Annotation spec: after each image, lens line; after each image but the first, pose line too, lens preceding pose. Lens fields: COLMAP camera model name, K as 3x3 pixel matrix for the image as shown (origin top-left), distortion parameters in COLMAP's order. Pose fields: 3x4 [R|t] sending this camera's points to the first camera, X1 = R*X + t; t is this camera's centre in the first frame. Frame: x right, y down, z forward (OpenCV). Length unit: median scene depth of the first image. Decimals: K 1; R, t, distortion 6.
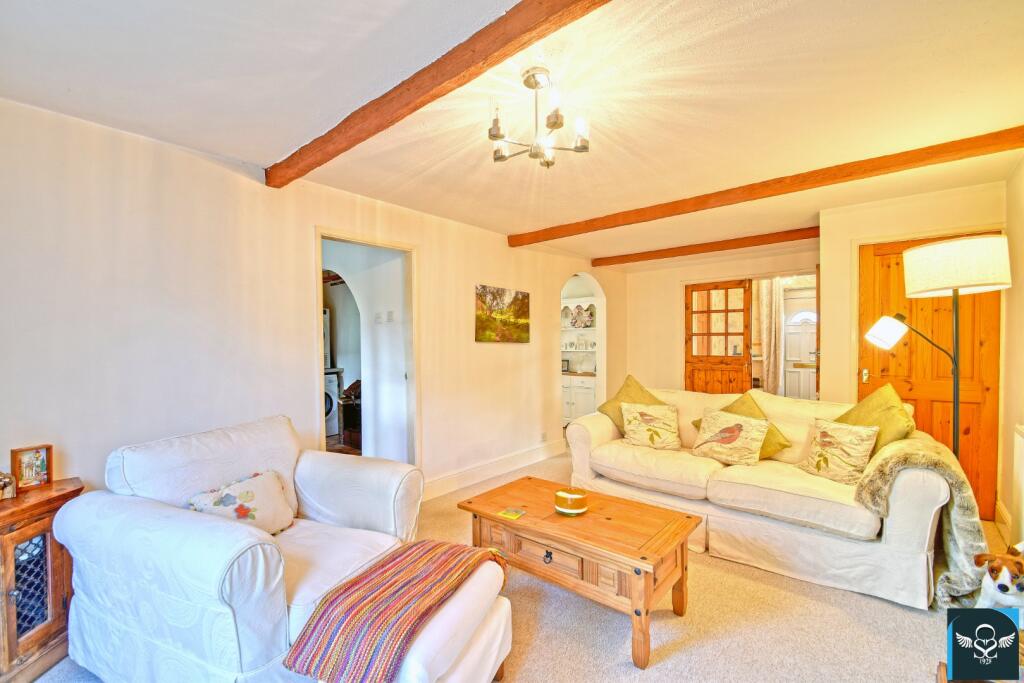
lens RADIAL K [[429.7, 0, 511.2], [0, 429.7, 349.9], [0, 0, 1]] dist [0.000712, -0.010815]
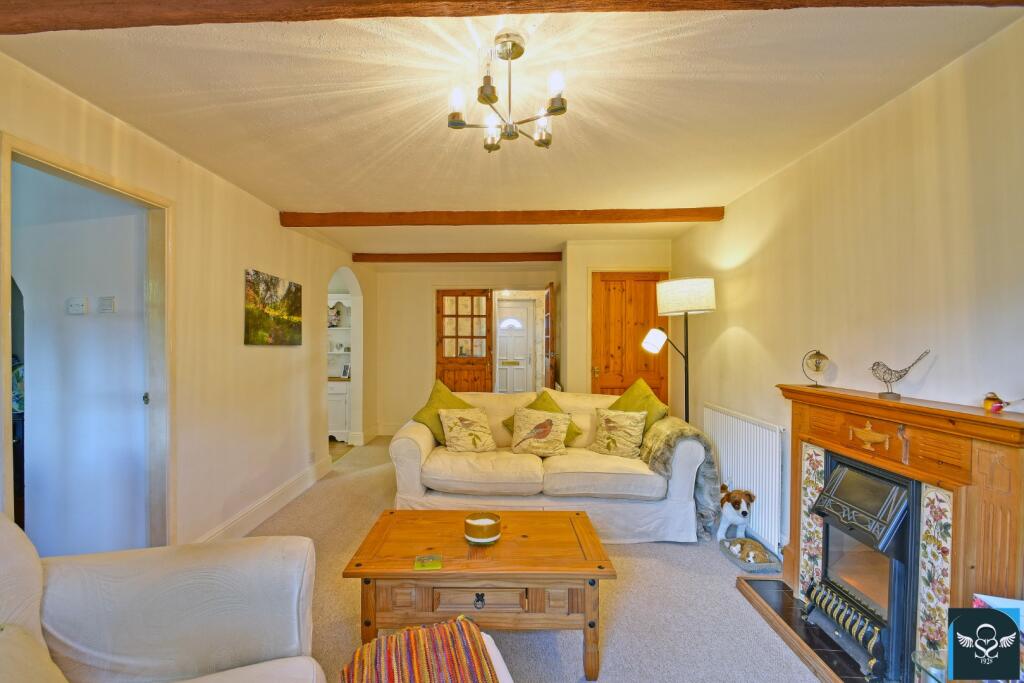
lens RADIAL K [[428.0, 0, 512.0], [0, 428.0, 341.5], [0, 0, 1]] dist [-0.002729, -0.000304]
pose [[0.783841, 0.007885, 0.620911, -0.216221], [0.004326, 0.999826, -0.018157, -0.010850], [-0.620946, 0.016918, 0.783671, 0.152858]]
